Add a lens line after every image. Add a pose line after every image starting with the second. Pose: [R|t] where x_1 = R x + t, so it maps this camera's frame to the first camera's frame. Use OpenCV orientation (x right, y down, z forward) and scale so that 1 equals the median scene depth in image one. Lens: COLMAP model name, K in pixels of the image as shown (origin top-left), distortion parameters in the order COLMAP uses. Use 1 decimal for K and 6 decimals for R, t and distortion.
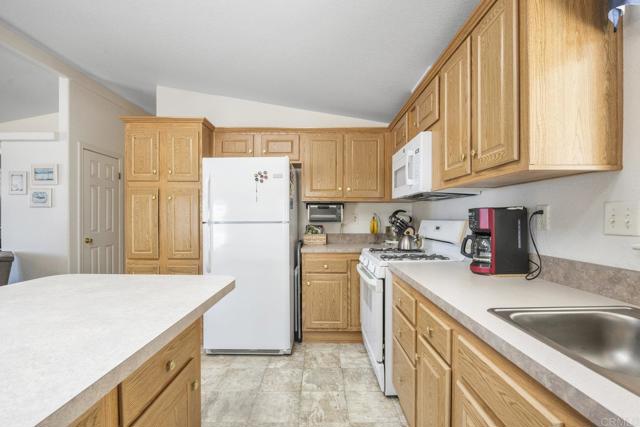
lens RADIAL K [[281.4, 0, 318.3], [0, 281.4, 220.3], [0, 0, 1]] dist [-0.006906, -0.002240]
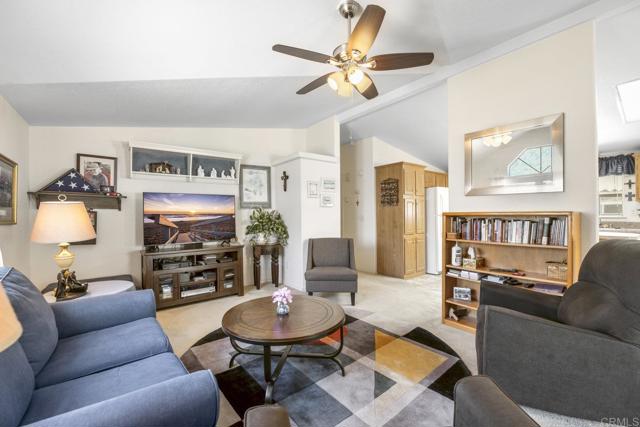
lens RADIAL K [[267.9, 0, 323.2], [0, 267.9, 211.5], [0, 0, 1]] dist [0.007667, -0.000051]
pose [[0.784738, -0.001701, 0.619825, -2.445763], [0.013079, 0.999819, -0.013815, -0.004306], [-0.619690, 0.018948, 0.784618, -0.124660]]
